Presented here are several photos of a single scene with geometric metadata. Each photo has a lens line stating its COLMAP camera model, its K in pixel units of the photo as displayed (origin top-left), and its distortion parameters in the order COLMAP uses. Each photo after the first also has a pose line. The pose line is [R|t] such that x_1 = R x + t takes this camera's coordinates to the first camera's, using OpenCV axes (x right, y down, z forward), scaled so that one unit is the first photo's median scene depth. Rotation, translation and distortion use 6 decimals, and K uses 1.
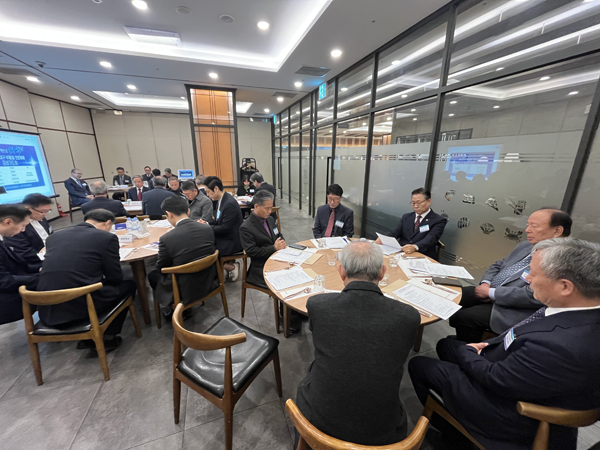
lens RADIAL K [[242.3, 0, 301.1], [0, 242.3, 225.3], [0, 0, 1]] dist [-0.007426, -0.000108]
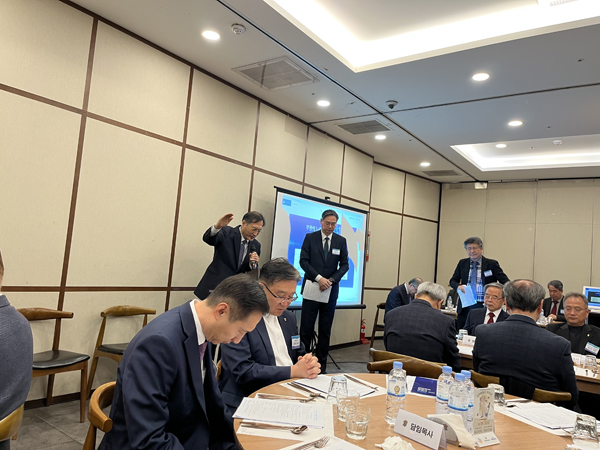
lens RADIAL K [[456.6, 0, 305.6], [0, 456.6, 225.6], [0, 0, 1]] dist [0.076072, -0.006700]
pose [[0.568985, -0.020658, -0.822089, -0.231322], [-0.298382, 0.926370, -0.229795, -0.004833], [0.766306, 0.376046, 0.520926, 0.346925]]
